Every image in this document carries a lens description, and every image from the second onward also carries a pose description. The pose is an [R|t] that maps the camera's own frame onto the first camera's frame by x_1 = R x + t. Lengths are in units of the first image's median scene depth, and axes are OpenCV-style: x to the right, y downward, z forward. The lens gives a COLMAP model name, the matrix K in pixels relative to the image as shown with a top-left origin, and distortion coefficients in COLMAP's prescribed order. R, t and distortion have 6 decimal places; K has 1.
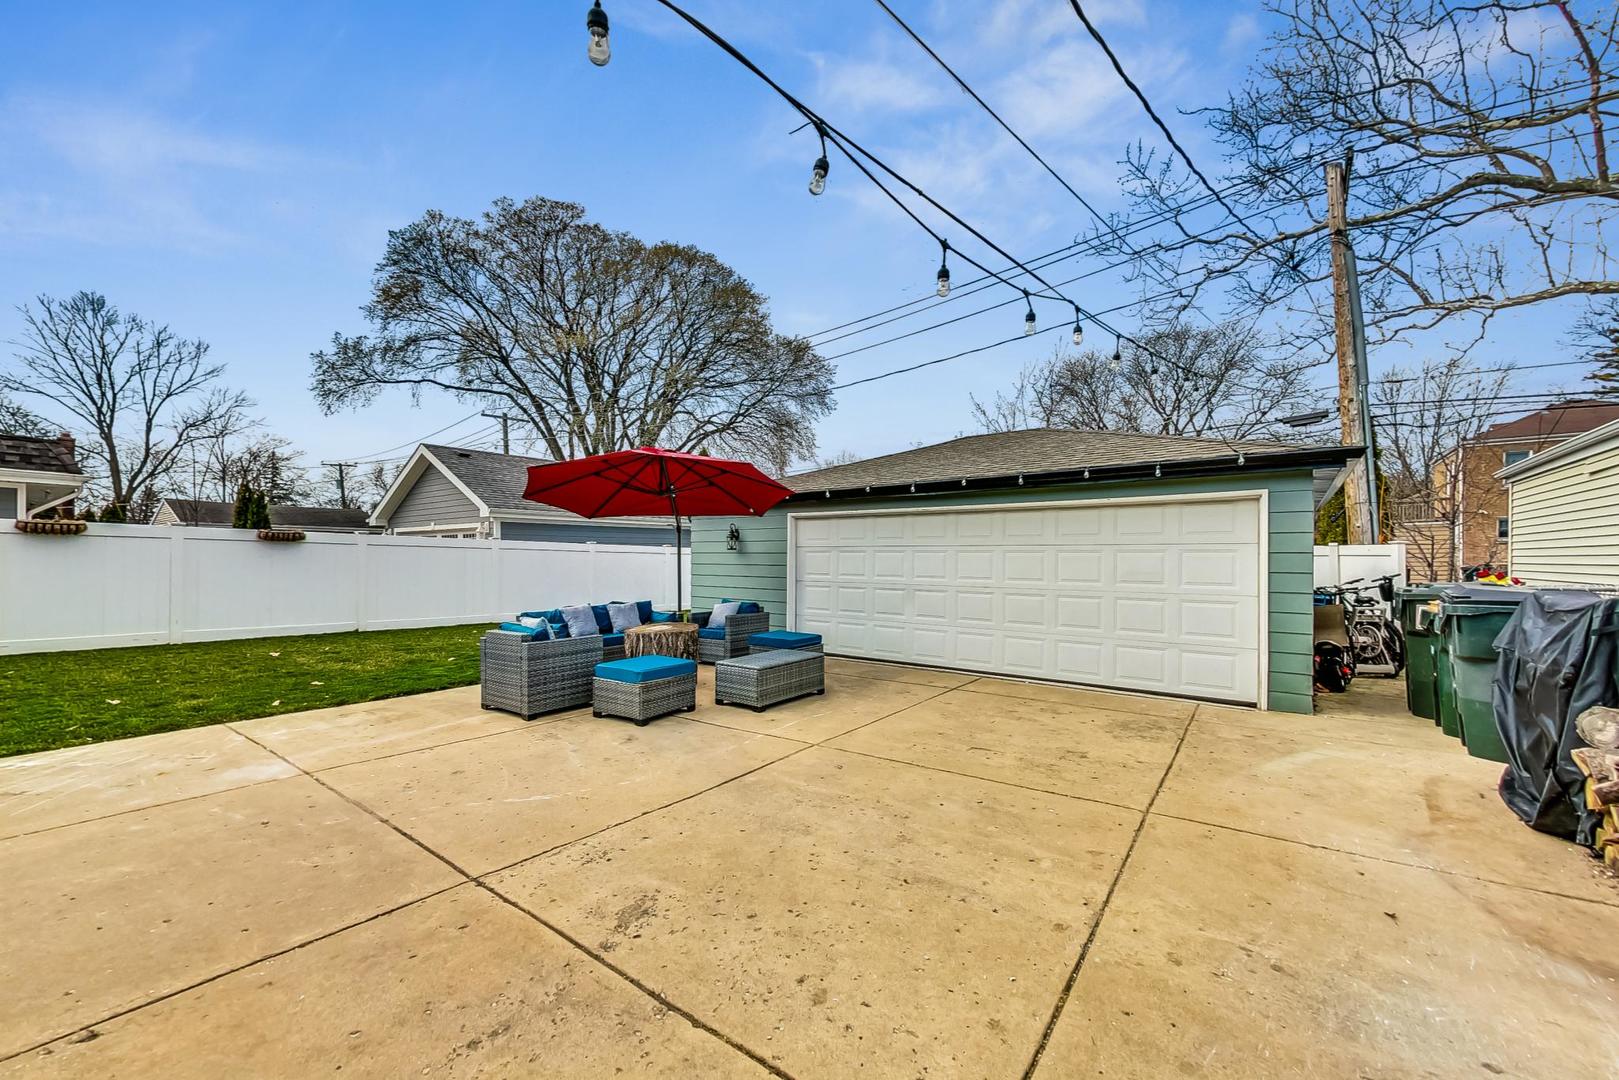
lens RADIAL K [[631.7, 0, 809.2], [0, 631.7, 565.1], [0, 0, 1]] dist [0.001765, 0.000204]
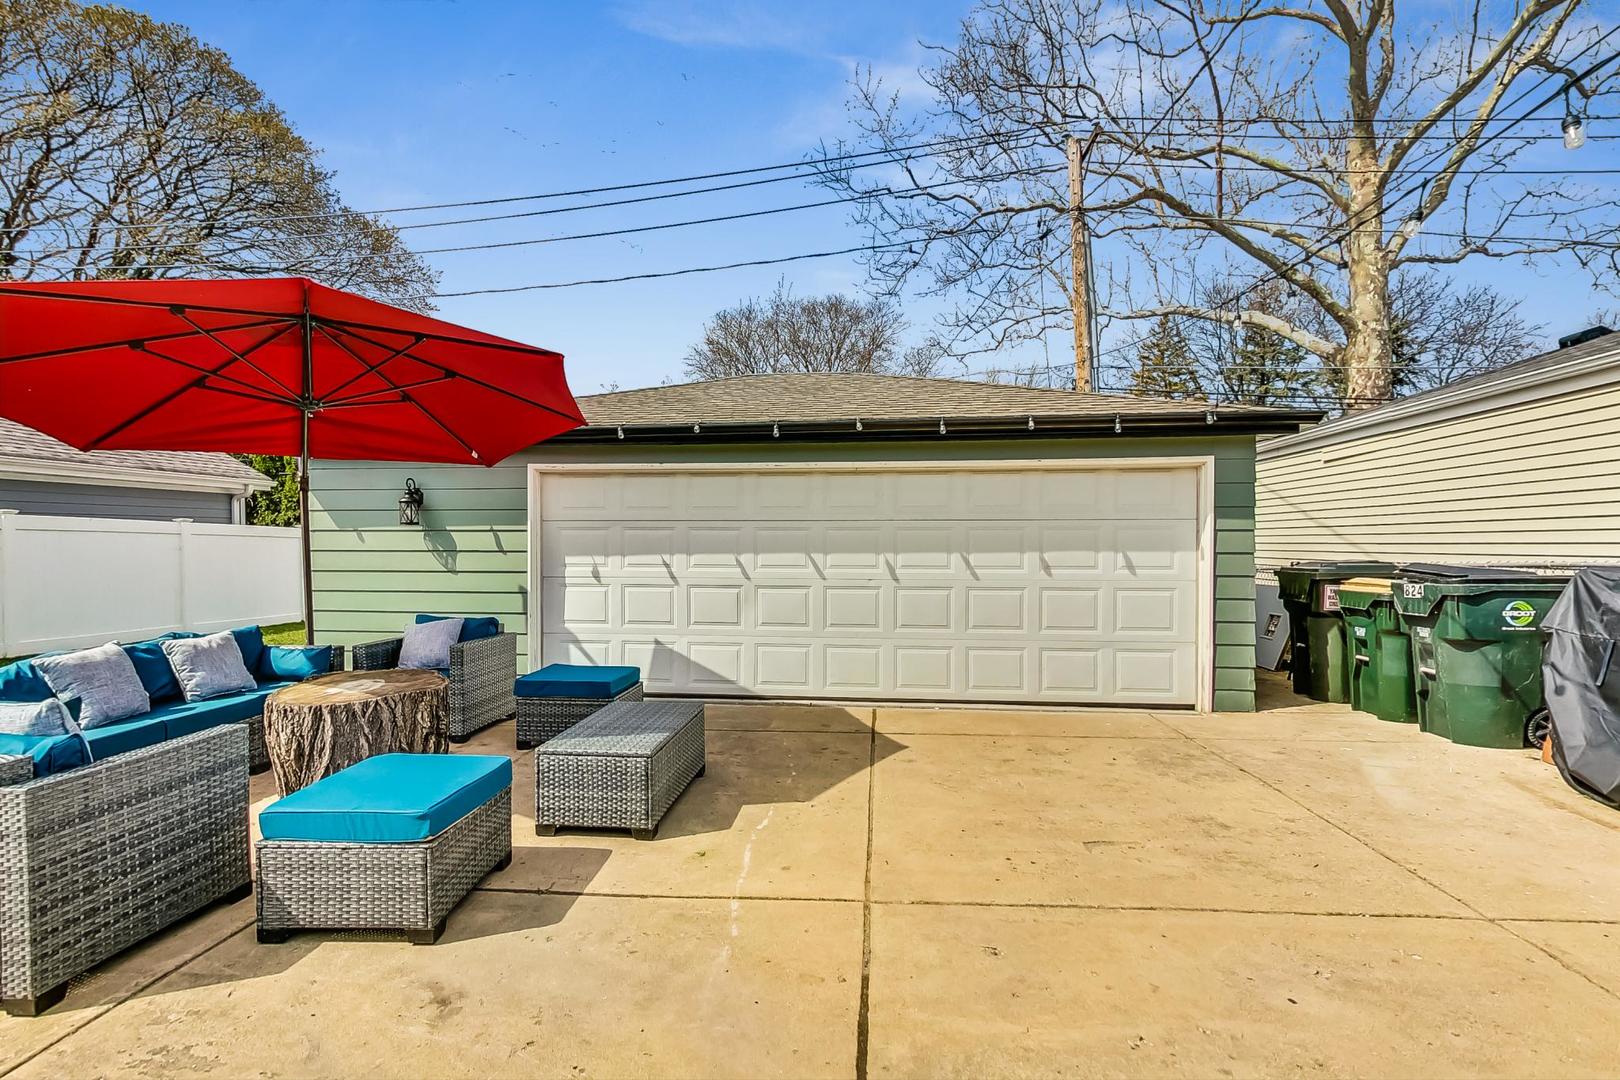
lens RADIAL K [[746.5, 0, 810.3], [0, 746.5, 564.1], [0, 0, 1]] dist [-0.001211, -0.000260]
pose [[0.856412, -0.018942, 0.515945, -0.297372], [0.009293, 0.999730, 0.021278, 0.000135], [-0.516209, -0.013428, 0.856357, 0.456846]]
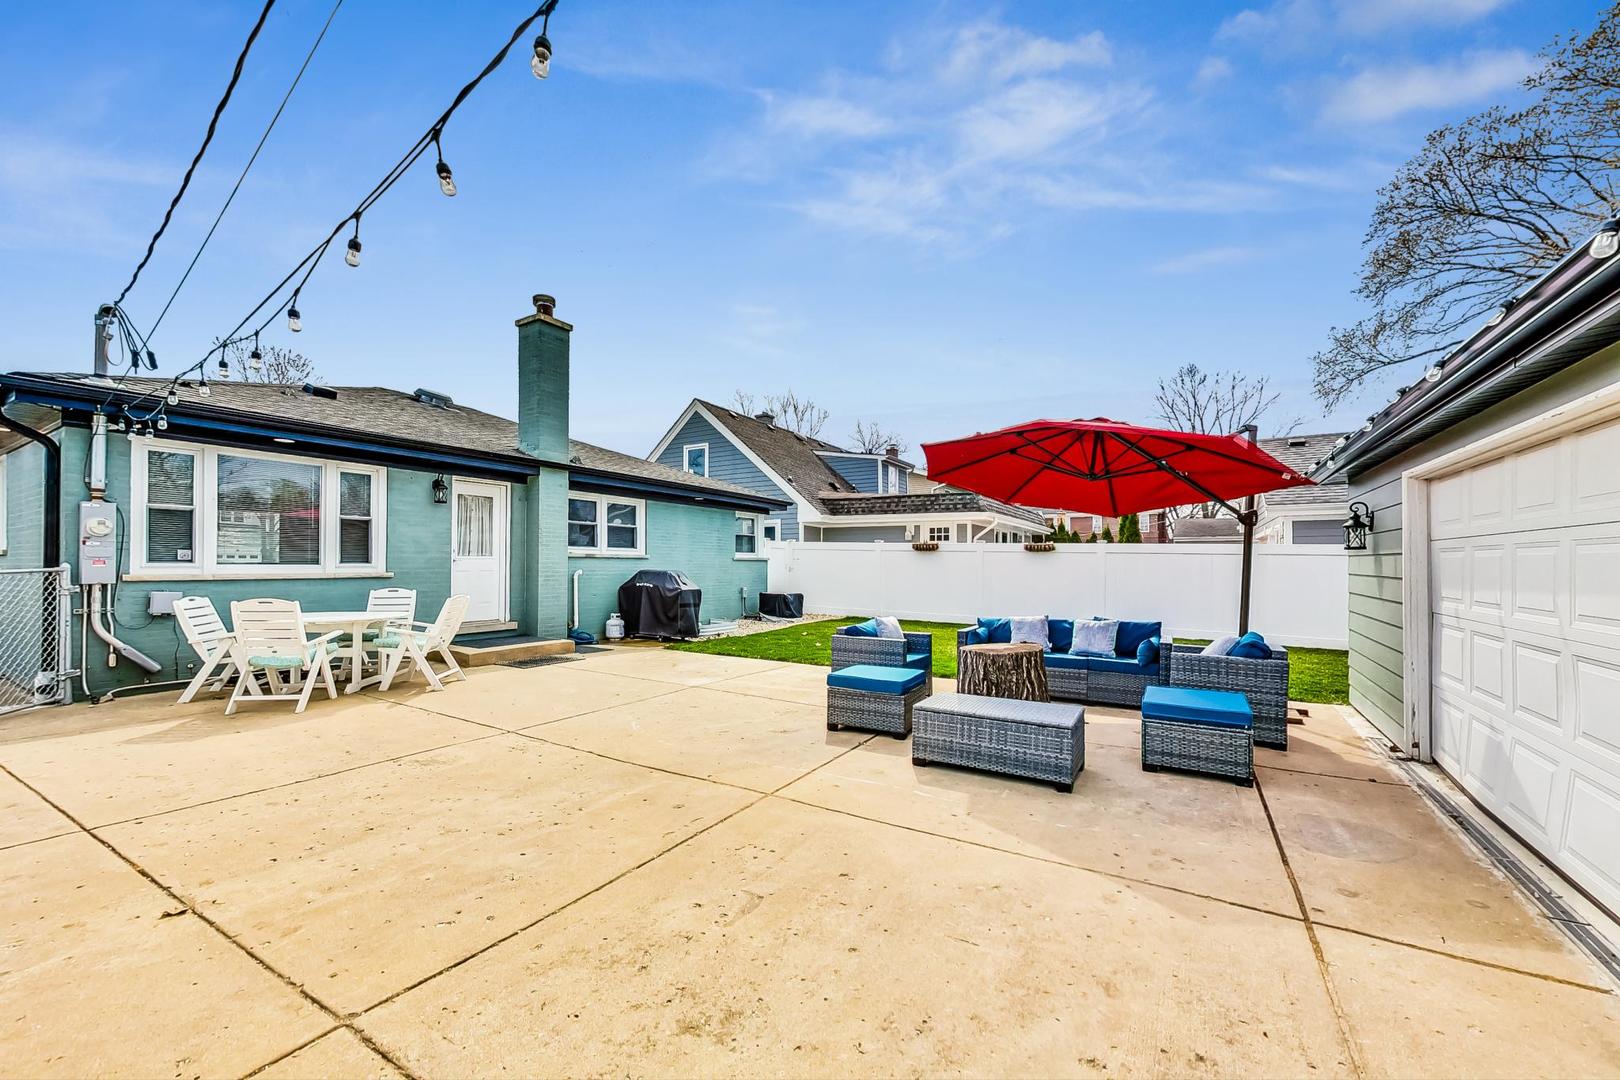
lens RADIAL K [[632.1, 0, 809.7], [0, 632.1, 565.1], [0, 0, 1]] dist [0.001765, 0.000204]
pose [[0.095114, 0.001063, -0.995466, 0.716076], [-0.017230, 0.999851, -0.000579, -0.003409], [0.995317, 0.017207, 0.095118, 0.863467]]
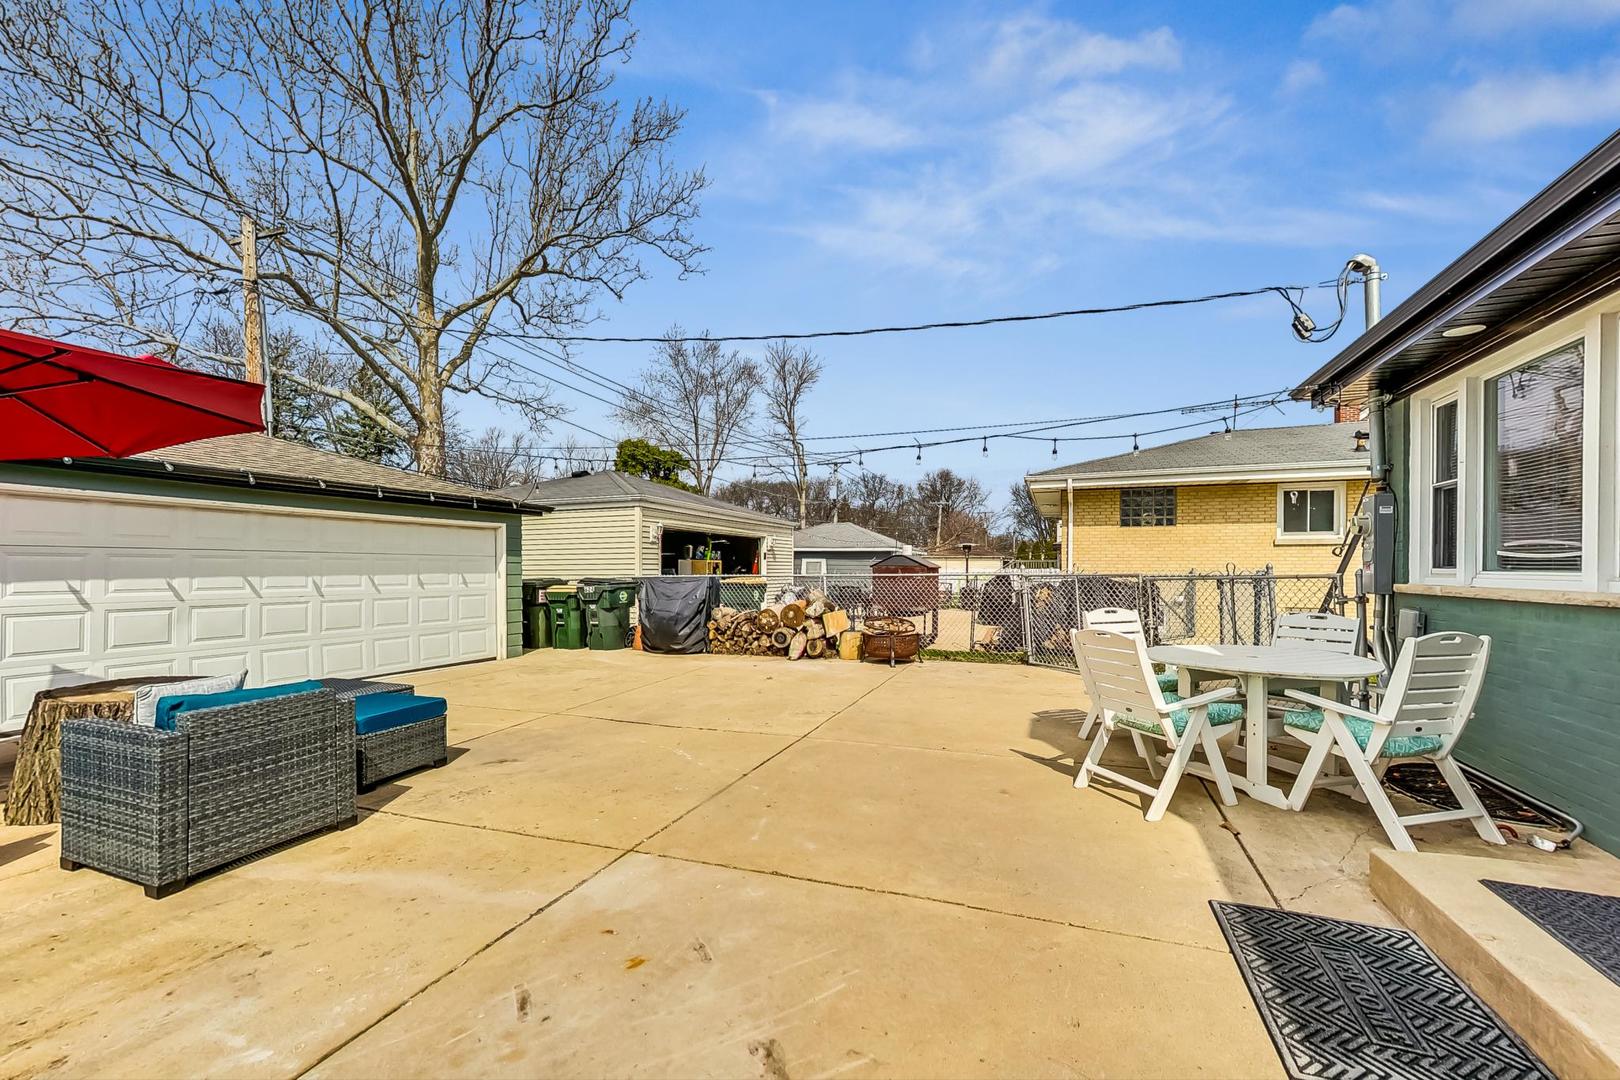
lens RADIAL K [[633.4, 0, 810.0], [0, 633.4, 540.0], [0, 0, 1]] dist [-0.000289, -0.000137]
pose [[-0.265657, 0.043087, 0.963104, -1.192625], [0.012320, 0.999071, -0.041298, 0.000430], [-0.963989, 0.000894, -0.265941, 0.751839]]
